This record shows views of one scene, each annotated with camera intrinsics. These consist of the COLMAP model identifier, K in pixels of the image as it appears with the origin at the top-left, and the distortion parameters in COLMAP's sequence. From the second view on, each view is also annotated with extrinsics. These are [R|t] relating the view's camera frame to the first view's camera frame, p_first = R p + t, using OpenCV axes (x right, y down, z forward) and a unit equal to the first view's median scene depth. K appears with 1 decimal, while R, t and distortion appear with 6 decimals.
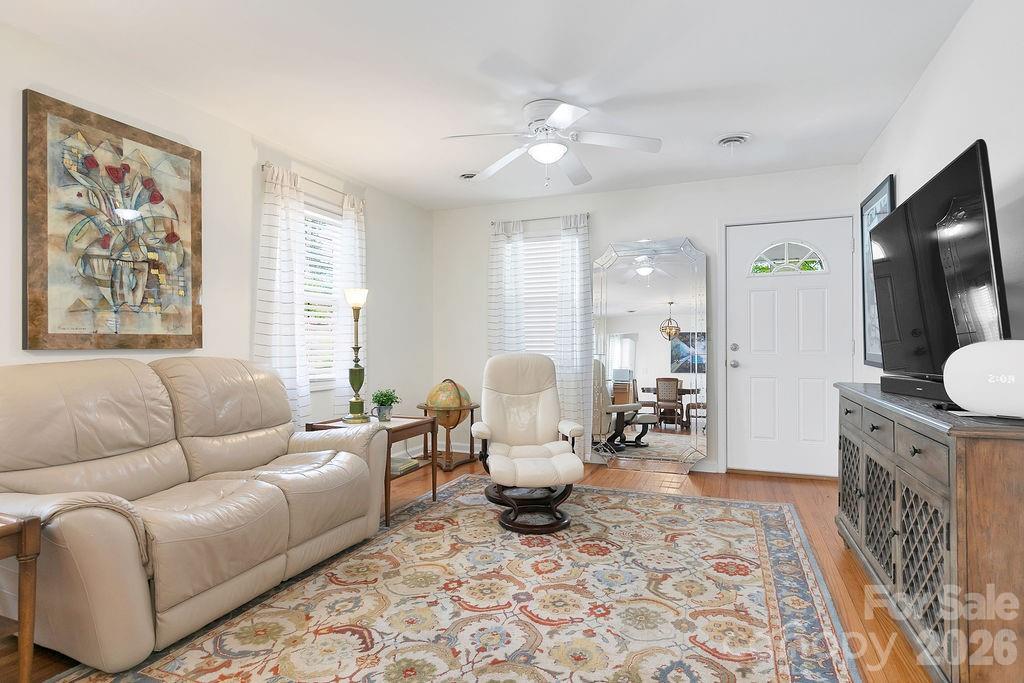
lens RADIAL K [[539.6, 0, 512.0], [0, 539.6, 341.5], [0, 0, 1]] dist [-0.000977, 0.000088]
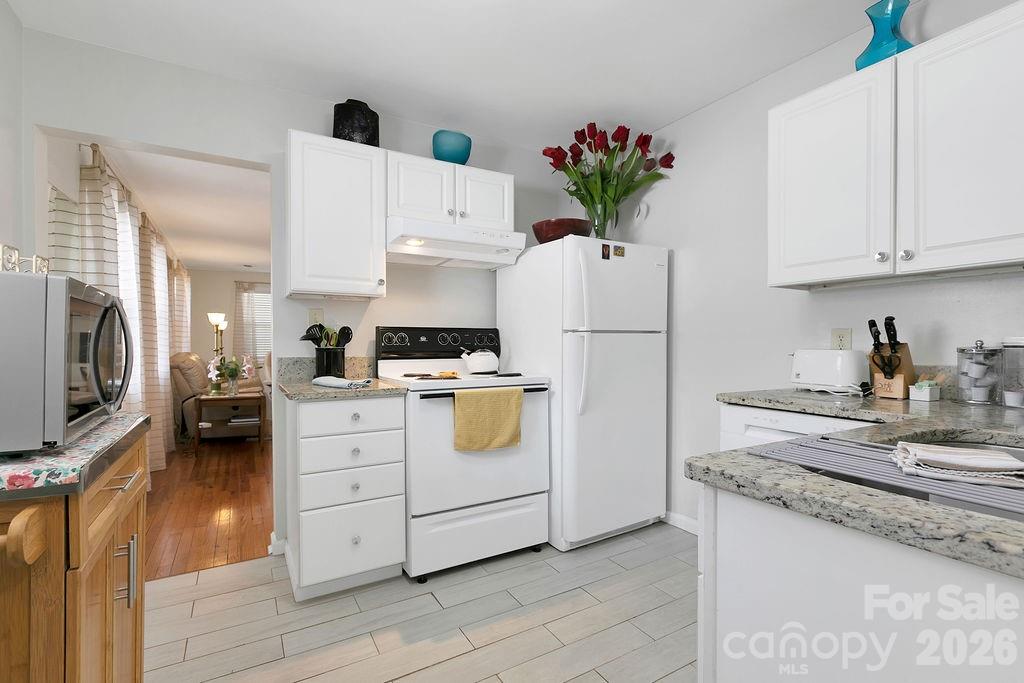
lens RADIAL K [[459.0, 0, 512.0], [0, 459.0, 341.5], [0, 0, 1]] dist [0.002448, 0.000257]
pose [[0.592133, 0.000265, 0.805840, -1.277670], [-0.004409, 0.999986, 0.002911, -0.025412], [-0.805828, -0.005277, 0.592126, -1.263205]]
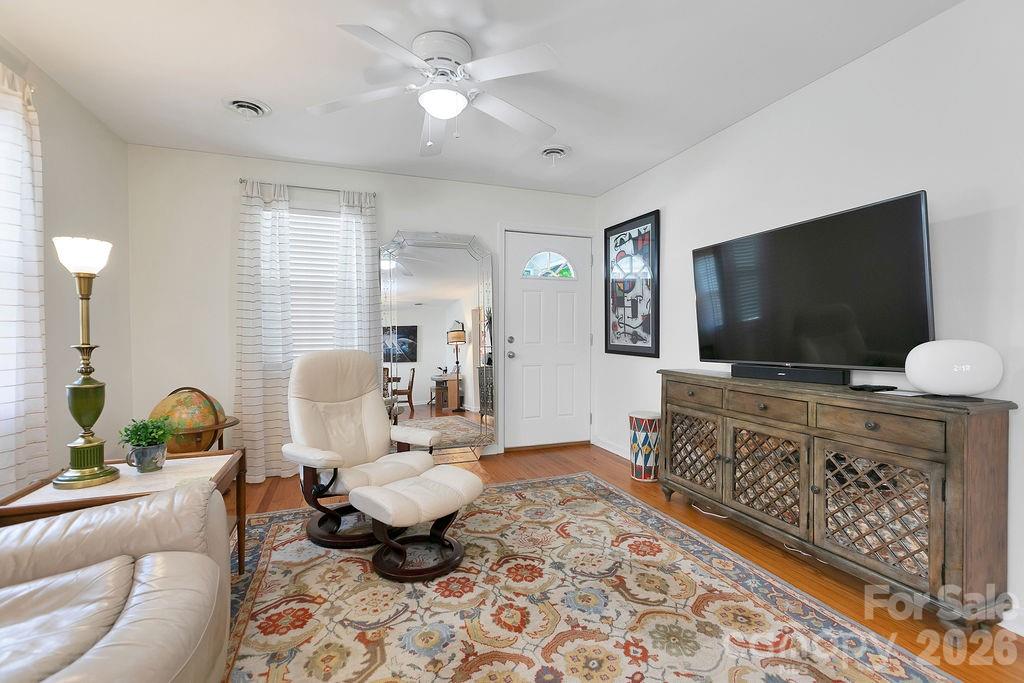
lens RADIAL K [[459.0, 0, 512.0], [0, 459.0, 341.5], [0, 0, 1]] dist [0.002448, 0.000257]
pose [[0.735267, -0.010108, 0.677702, -0.330082], [-0.004711, 0.999788, 0.020024, -0.007481], [-0.677761, -0.017916, 0.735064, 0.416480]]
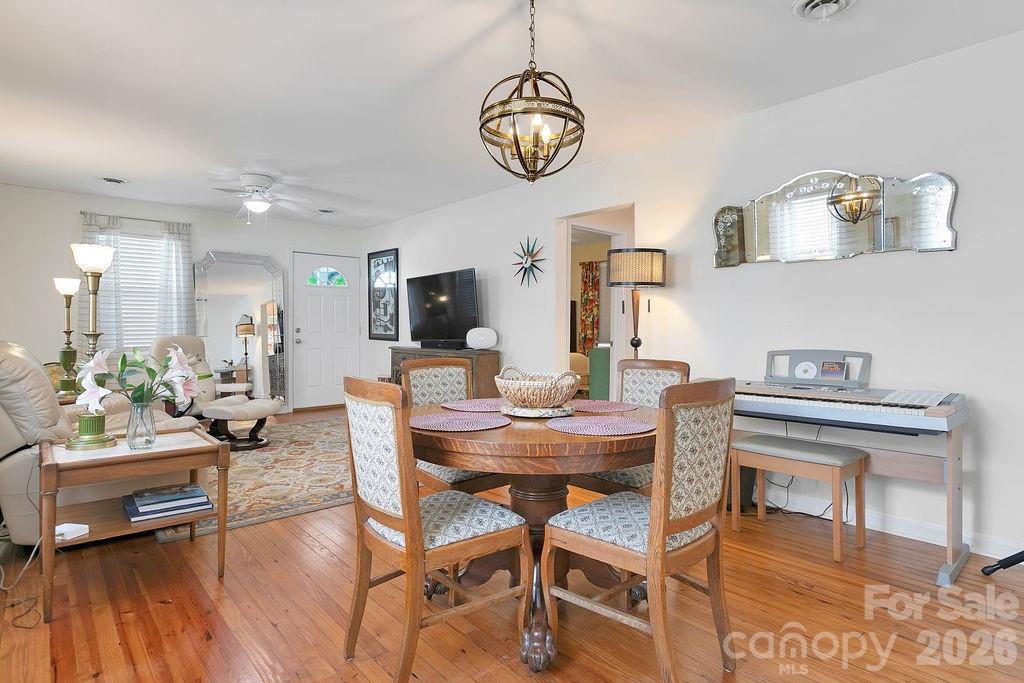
lens RADIAL K [[550.8, 0, 521.6], [0, 550.8, 330.5], [0, 0, 1]] dist [-0.001625, 0.000399]
pose [[0.435169, -0.002901, 0.900344, -1.037212], [-0.004139, 0.999978, 0.005222, -0.000542], [-0.900339, -0.005999, 0.435148, -0.382024]]
